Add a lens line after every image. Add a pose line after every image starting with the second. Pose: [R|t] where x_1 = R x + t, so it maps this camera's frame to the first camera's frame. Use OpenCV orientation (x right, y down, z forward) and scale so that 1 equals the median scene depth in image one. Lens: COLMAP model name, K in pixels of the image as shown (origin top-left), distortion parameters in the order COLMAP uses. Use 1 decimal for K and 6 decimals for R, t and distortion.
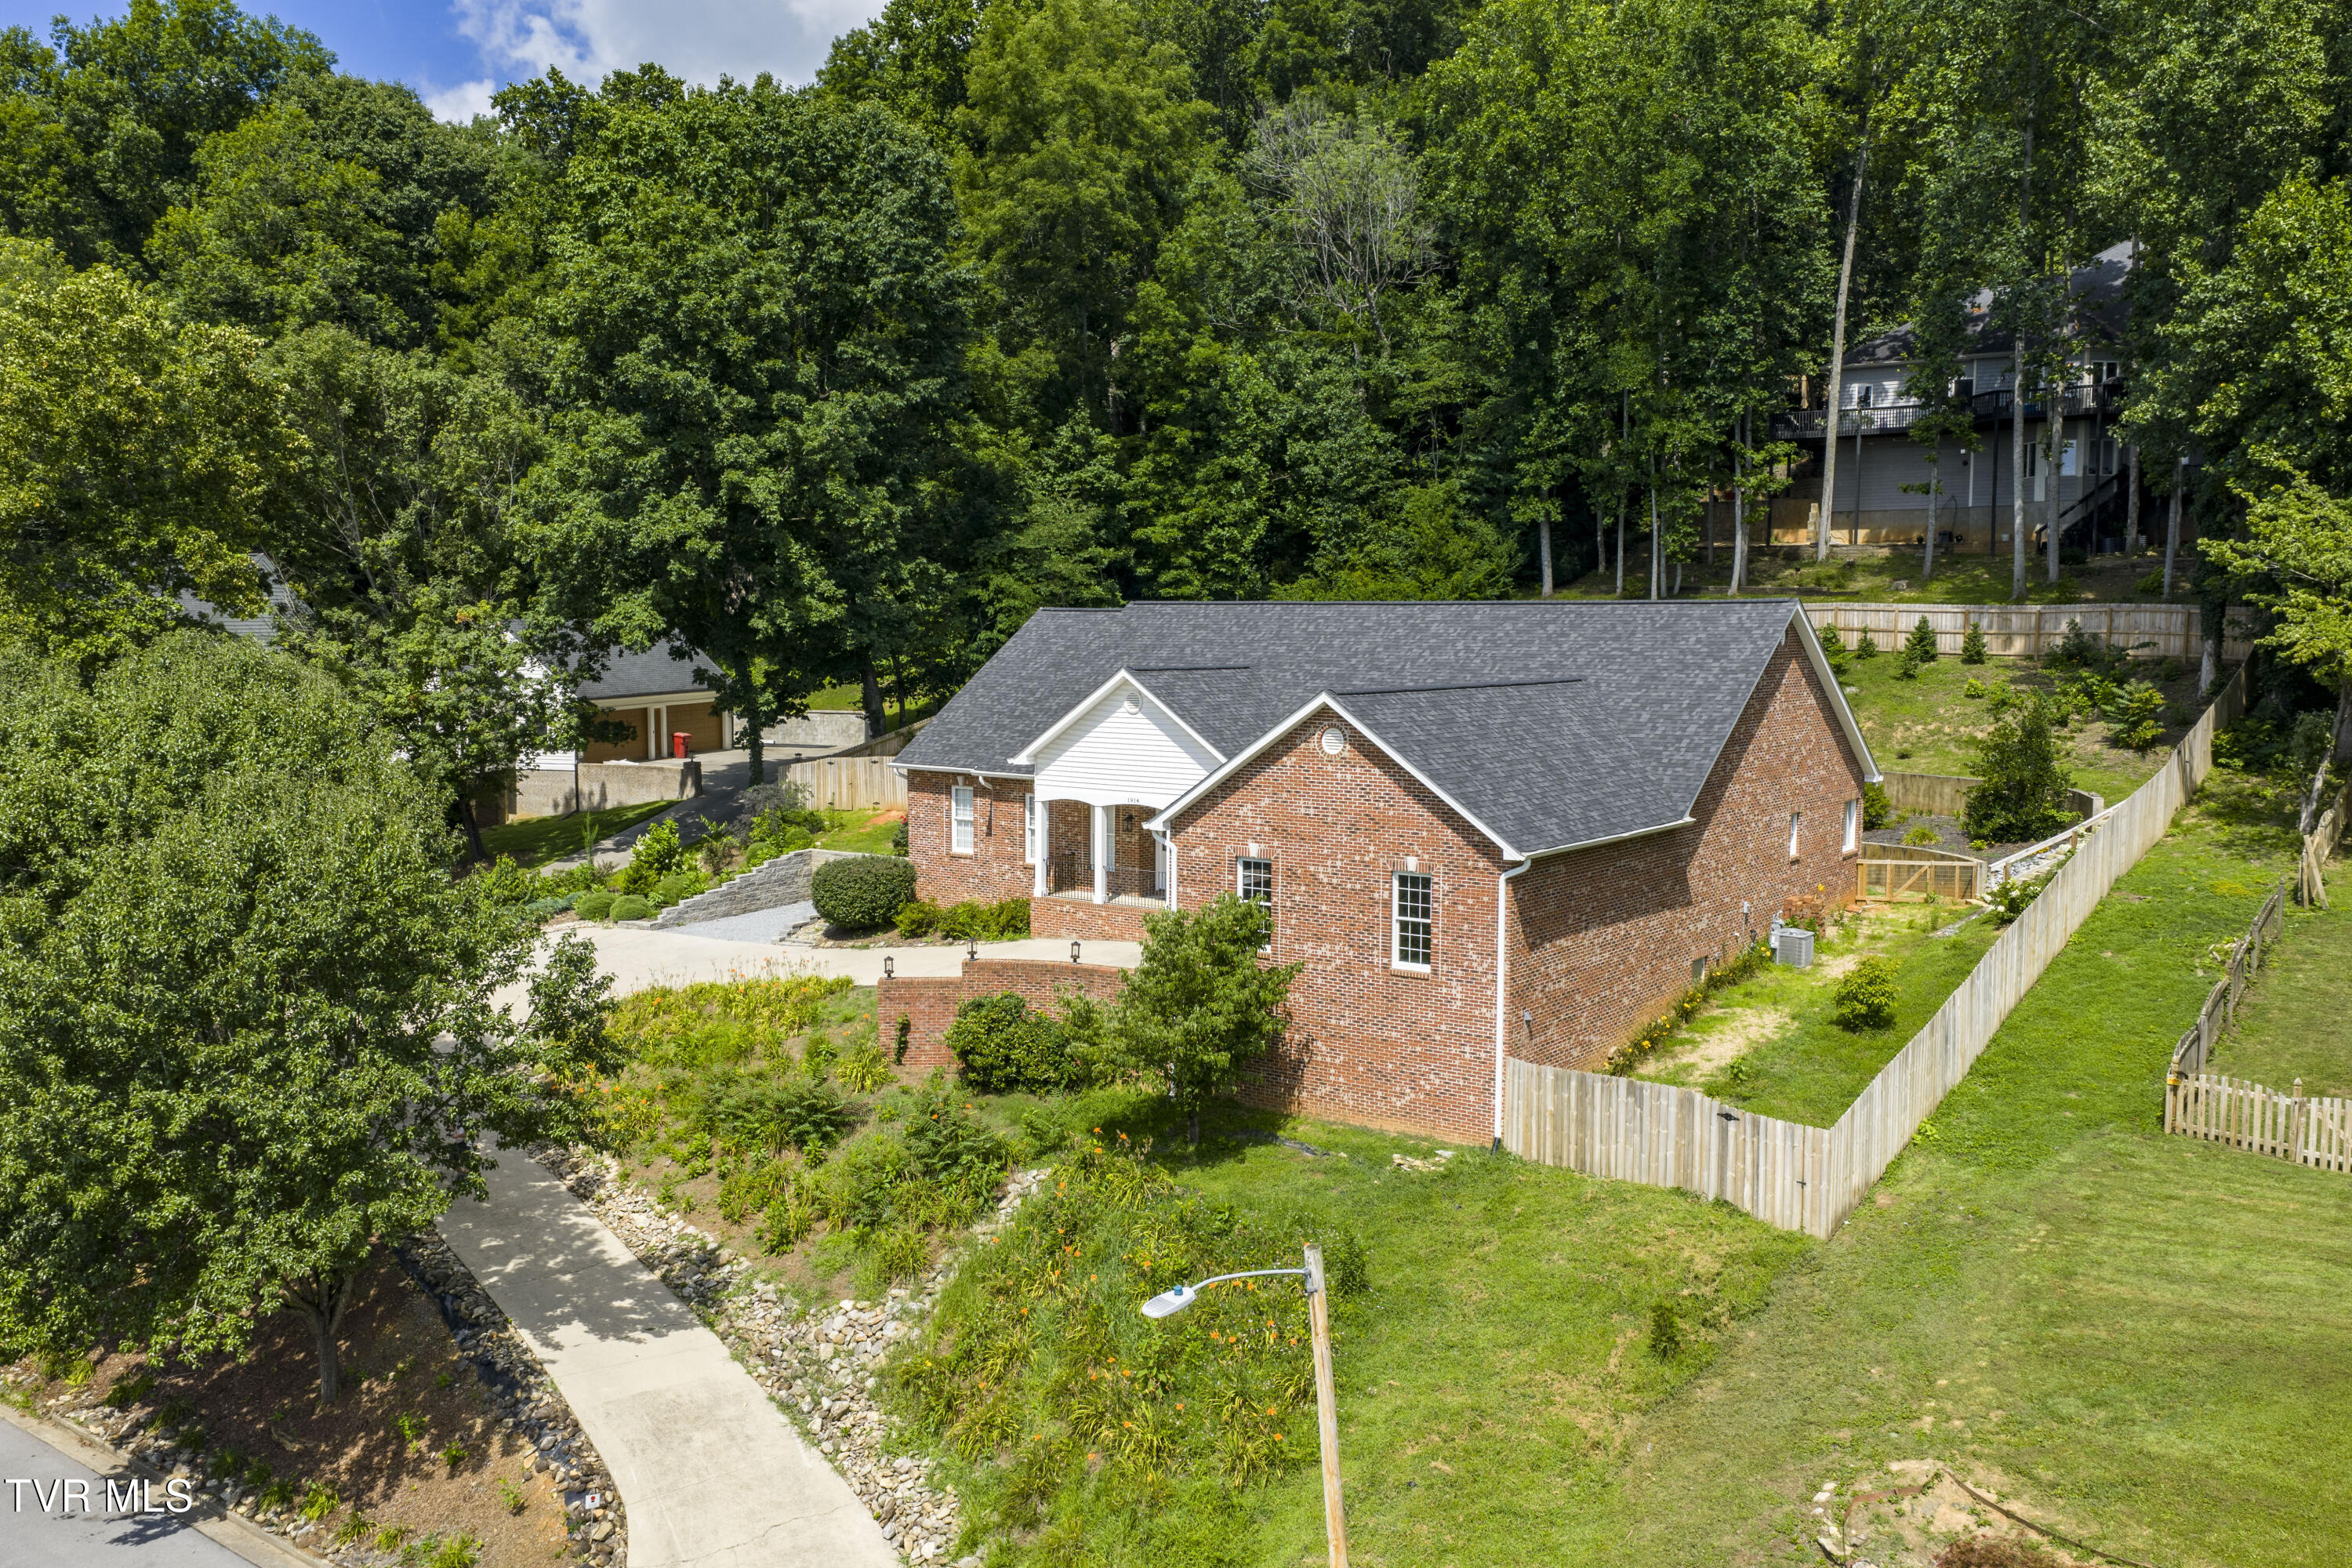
lens RADIAL K [[1932.6, 0, 1176.0], [0, 1932.6, 784.0], [0, 0, 1]] dist [0.033163, -0.066108]
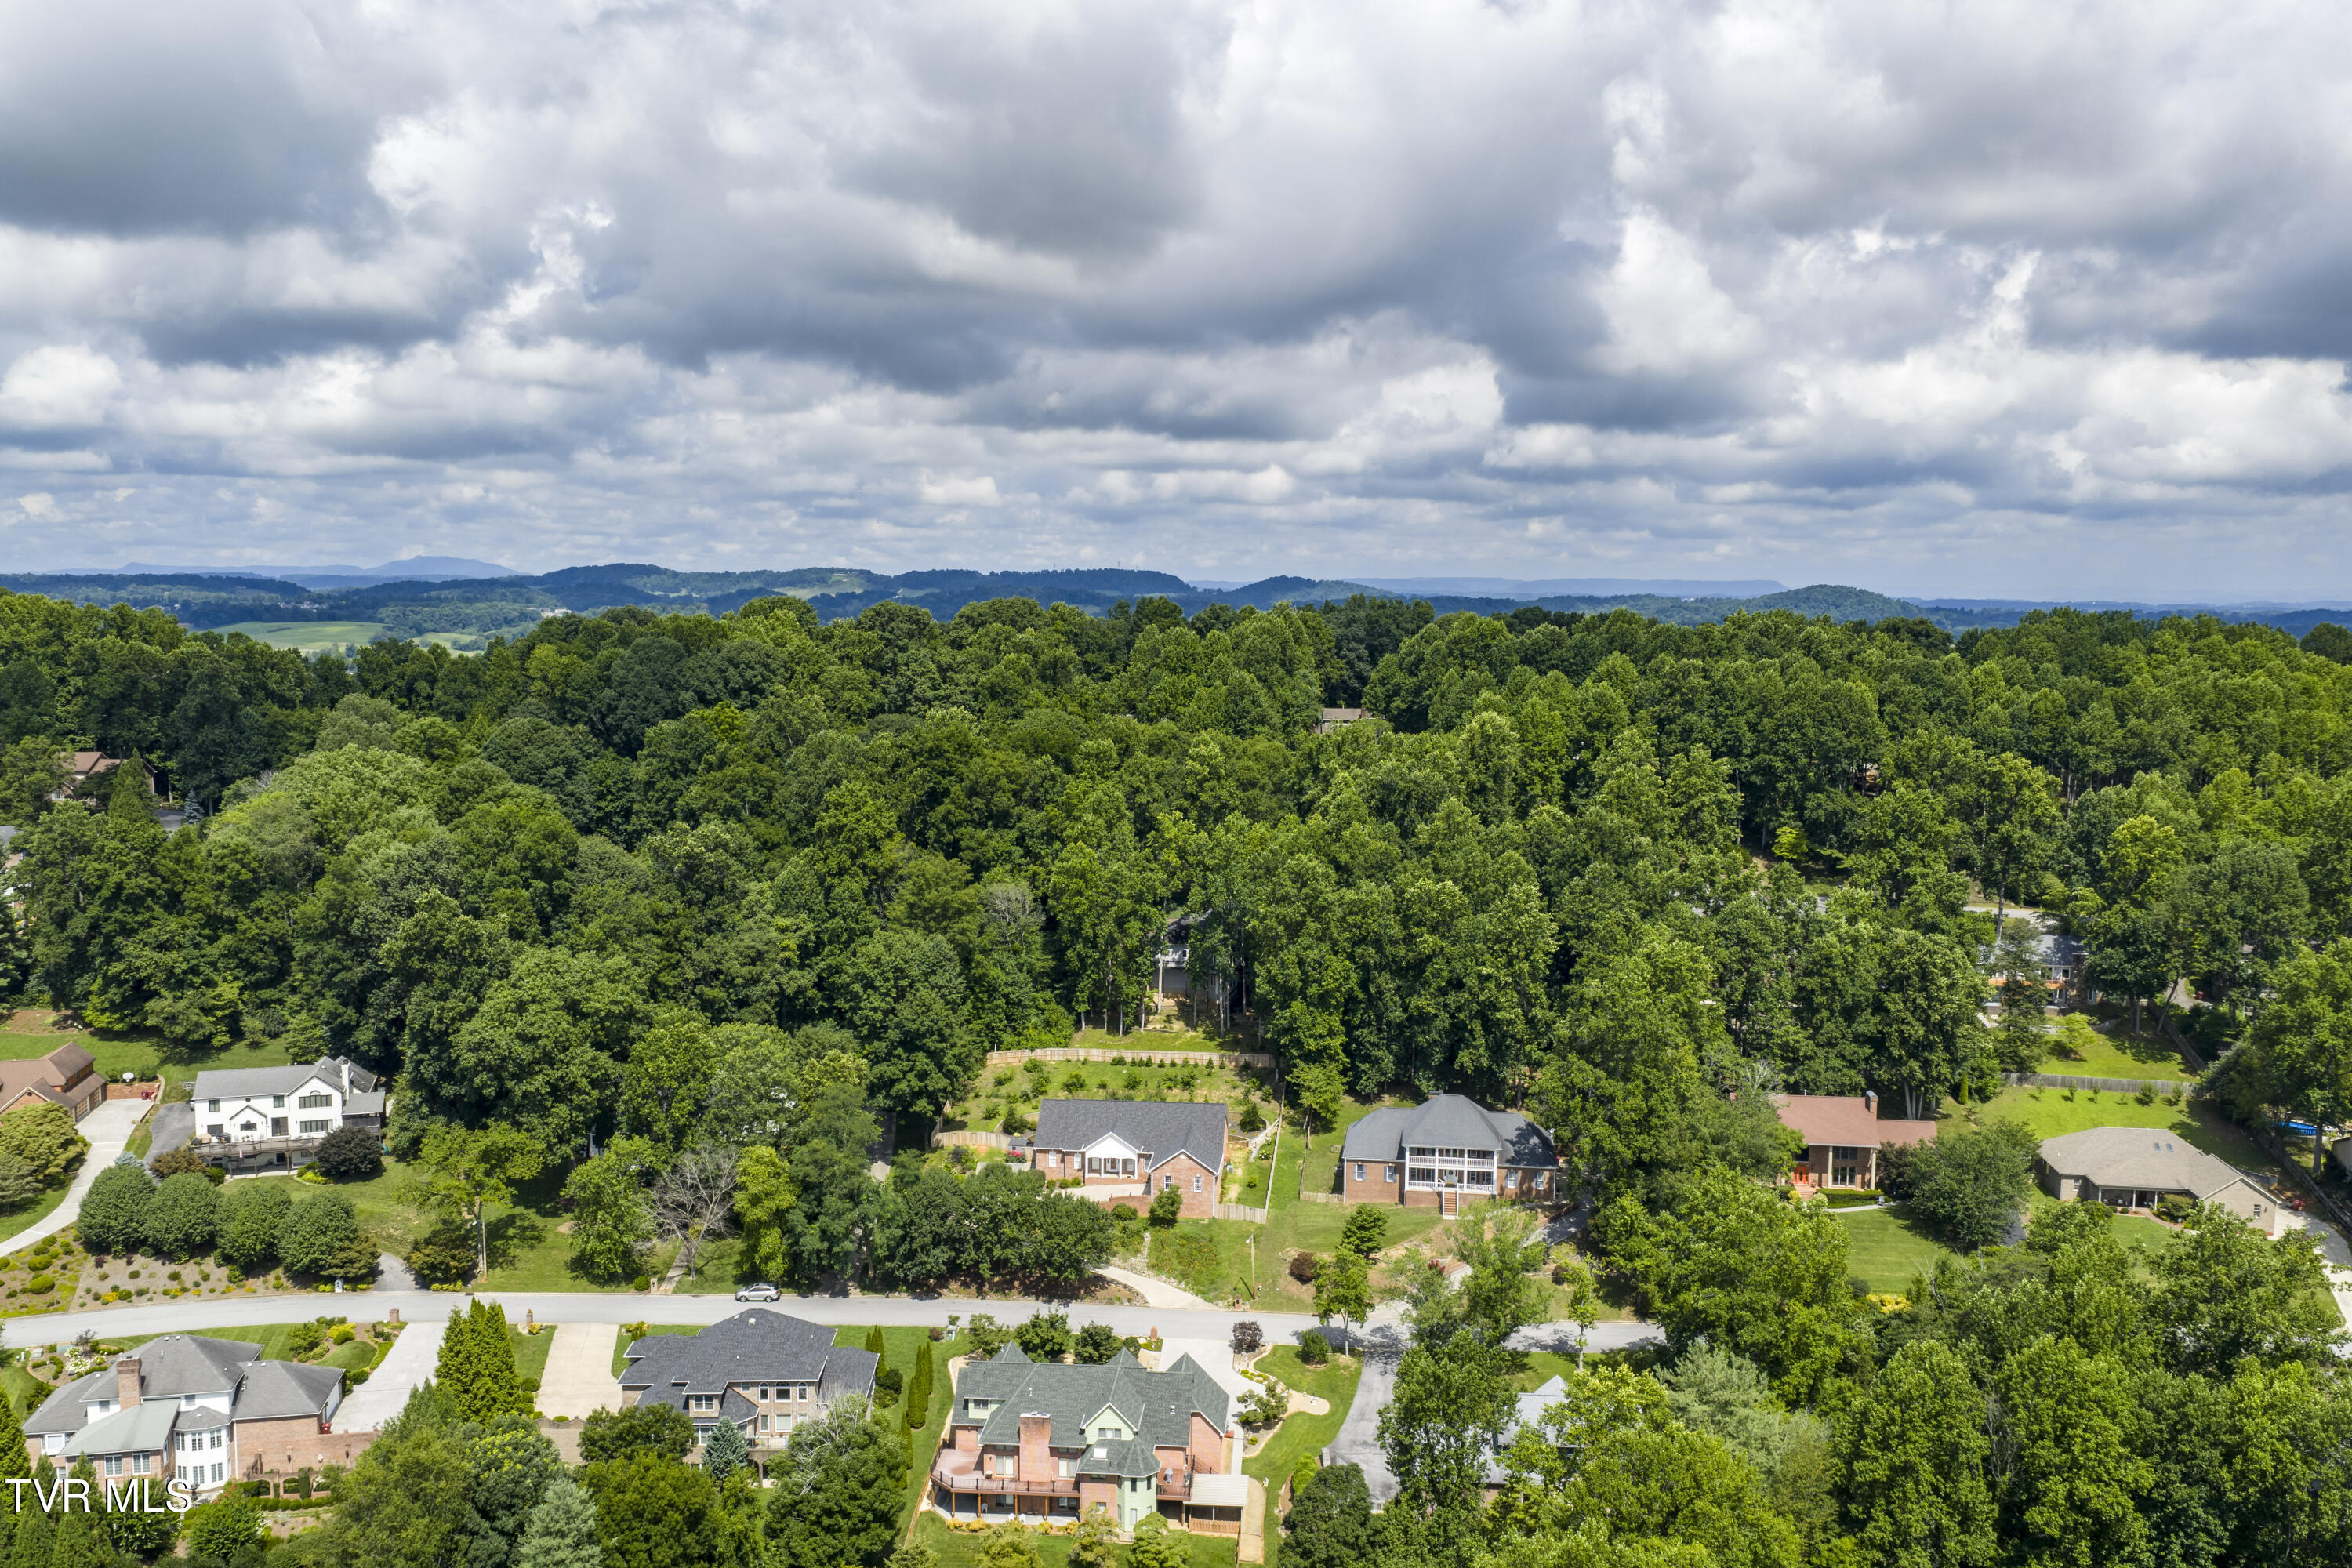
lens RADIAL K [[1932.6, 0, 1176.0], [0, 1932.6, 784.0], [0, 0, 1]] dist [0.033163, -0.066108]
pose [[0.859688, -0.049960, 0.508371, -1.986745], [0.041838, 0.998749, 0.027401, -0.907840], [-0.509104, -0.002287, 0.860702, -2.834544]]
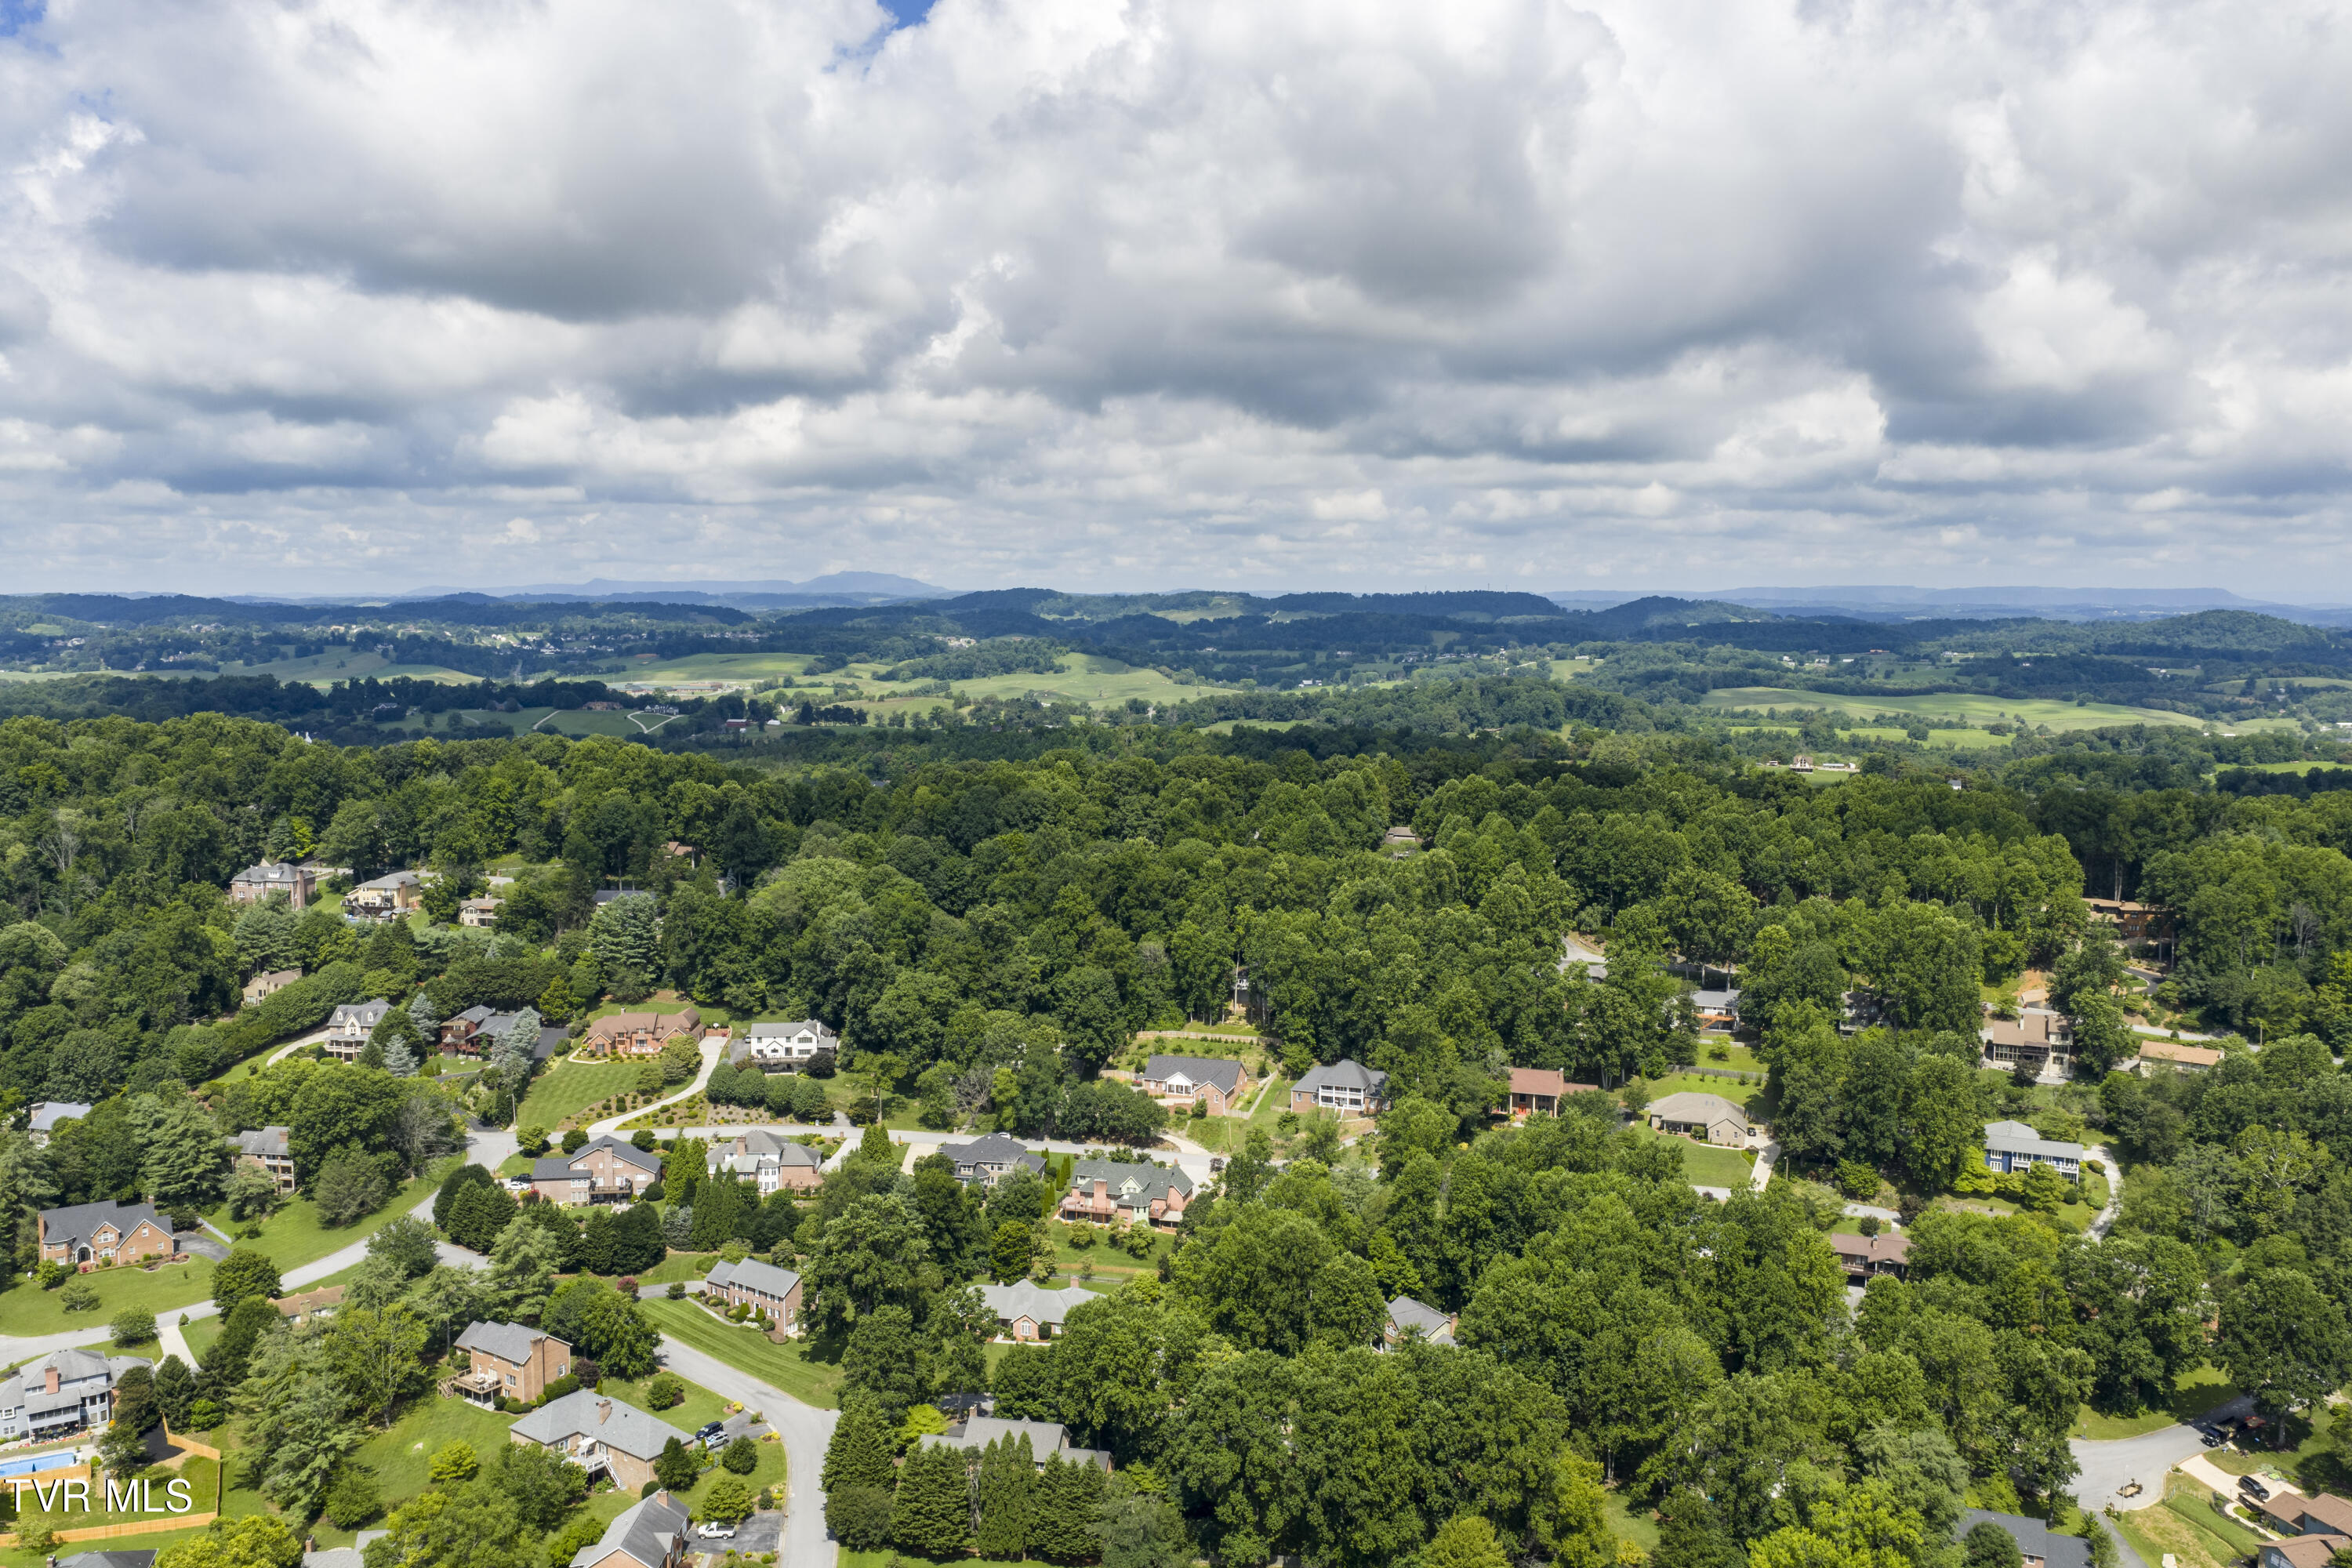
lens RADIAL K [[1932.6, 0, 1176.0], [0, 1932.6, 784.0], [0, 0, 1]] dist [0.033163, -0.066108]
pose [[0.944221, -0.033847, 0.327569, -2.727875], [0.030230, 0.999413, 0.016130, -1.426374], [-0.327922, -0.005328, 0.944690, -7.049676]]
